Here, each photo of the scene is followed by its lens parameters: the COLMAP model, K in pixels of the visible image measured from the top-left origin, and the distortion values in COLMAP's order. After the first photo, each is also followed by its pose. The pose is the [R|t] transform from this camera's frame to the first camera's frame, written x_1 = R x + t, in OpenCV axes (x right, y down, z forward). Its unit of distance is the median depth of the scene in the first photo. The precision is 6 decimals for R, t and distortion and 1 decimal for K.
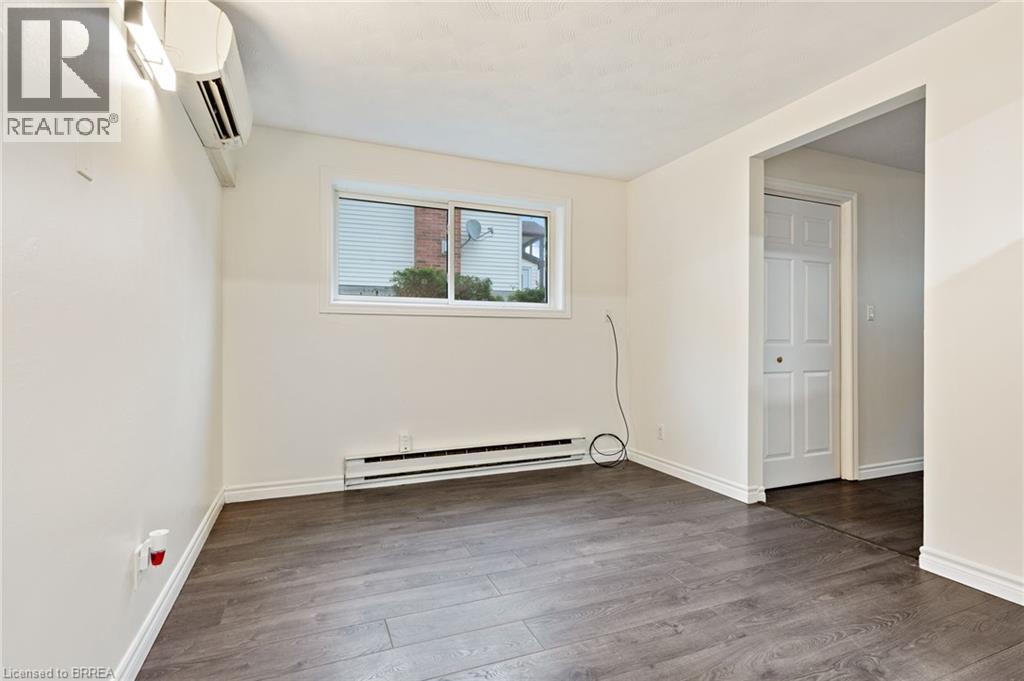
lens RADIAL K [[495.3, 0, 509.6], [0, 495.3, 344.8], [0, 0, 1]] dist [-0.000403, -0.002186]
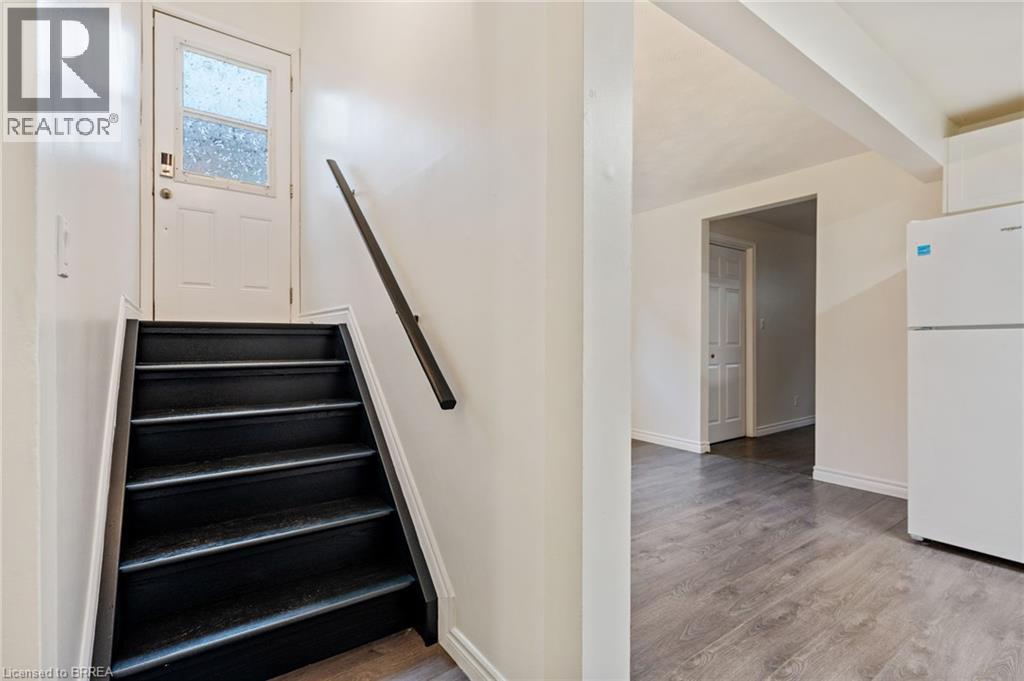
lens RADIAL K [[463.9, 0, 511.5], [0, 463.9, 343.1], [0, 0, 1]] dist [-0.000543, 0.000472]
pose [[0.974872, 0.003344, 0.222739, -0.454471], [-0.006314, 0.999900, 0.012627, -0.029946], [-0.222675, -0.013716, 0.974796, -0.273729]]
